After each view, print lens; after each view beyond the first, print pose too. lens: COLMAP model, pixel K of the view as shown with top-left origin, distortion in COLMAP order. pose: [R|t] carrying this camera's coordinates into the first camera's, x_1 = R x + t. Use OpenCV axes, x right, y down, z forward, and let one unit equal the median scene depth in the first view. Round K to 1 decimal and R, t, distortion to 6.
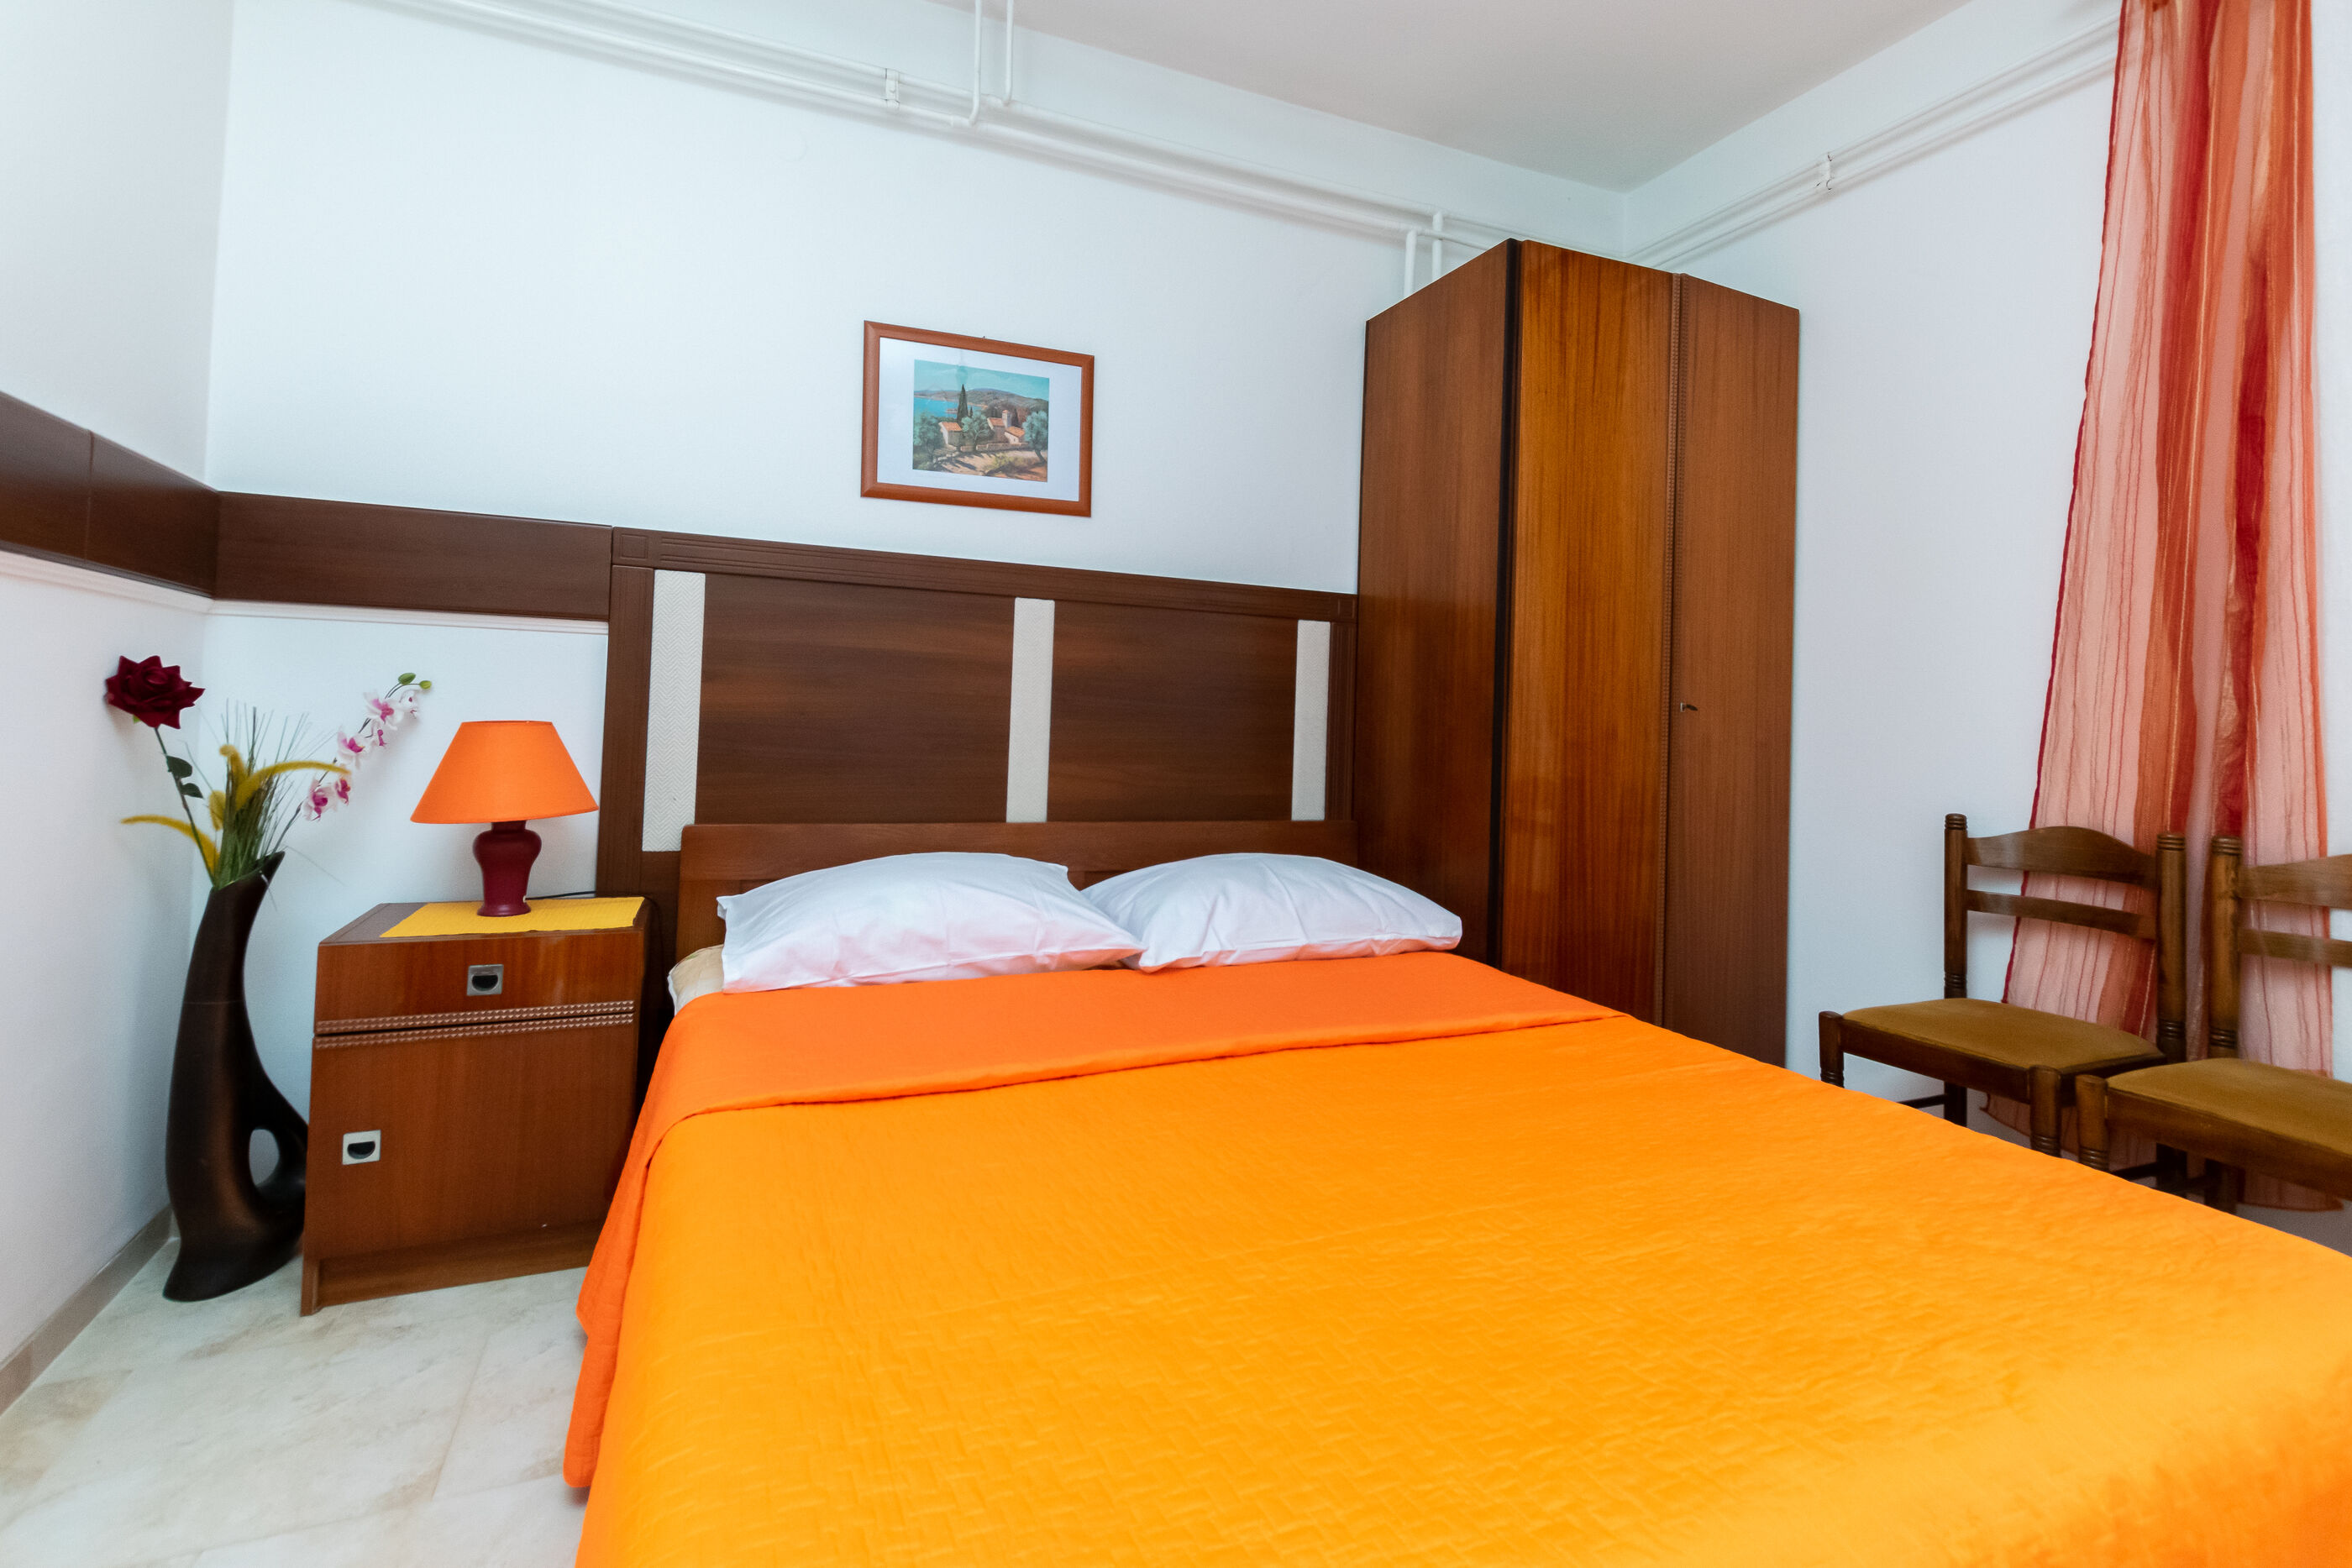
lens RADIAL K [[1056.6, 0, 1139.2], [0, 1056.6, 687.5], [0, 0, 1]] dist [0.000472, -0.000055]
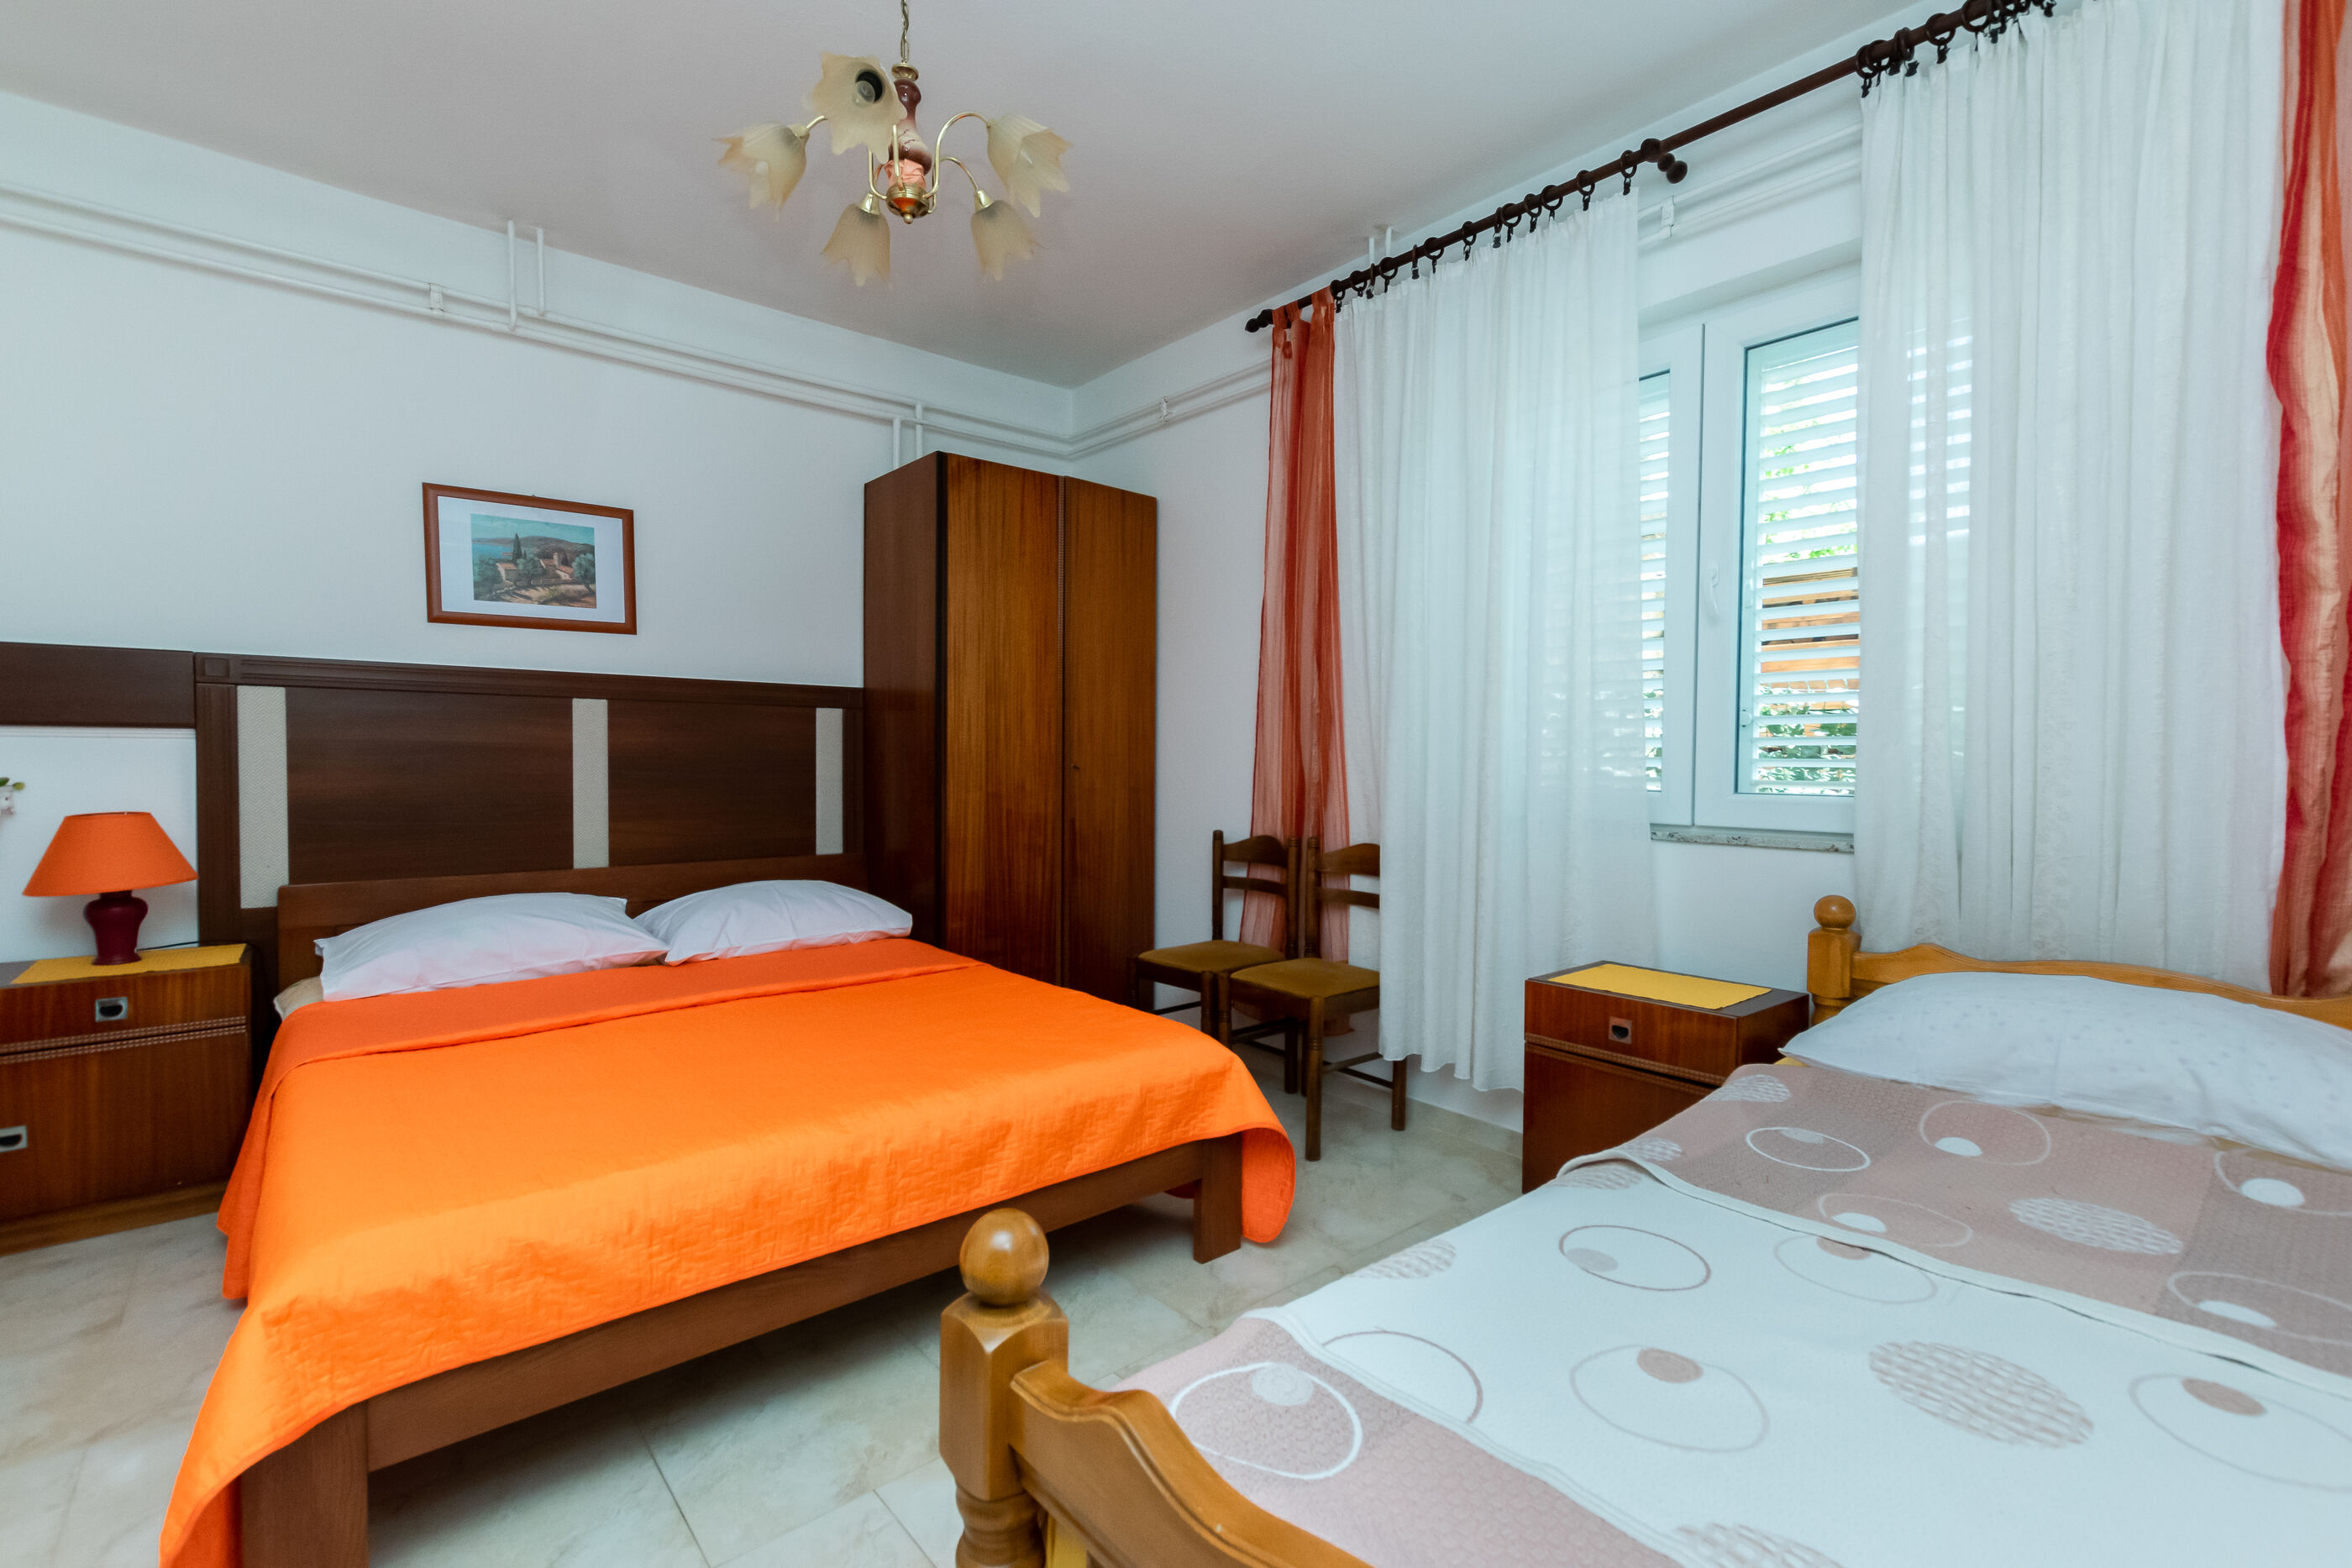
lens RADIAL K [[1057.3, 0, 1176.0], [0, 1057.3, 784.0], [0, 0, 1]] dist [0.009485, -0.007619]
pose [[0.953200, -0.034215, 0.300398, 0.213602], [0.014863, 0.997678, 0.066470, -0.059728], [-0.301974, -0.058895, 0.951495, -0.520005]]
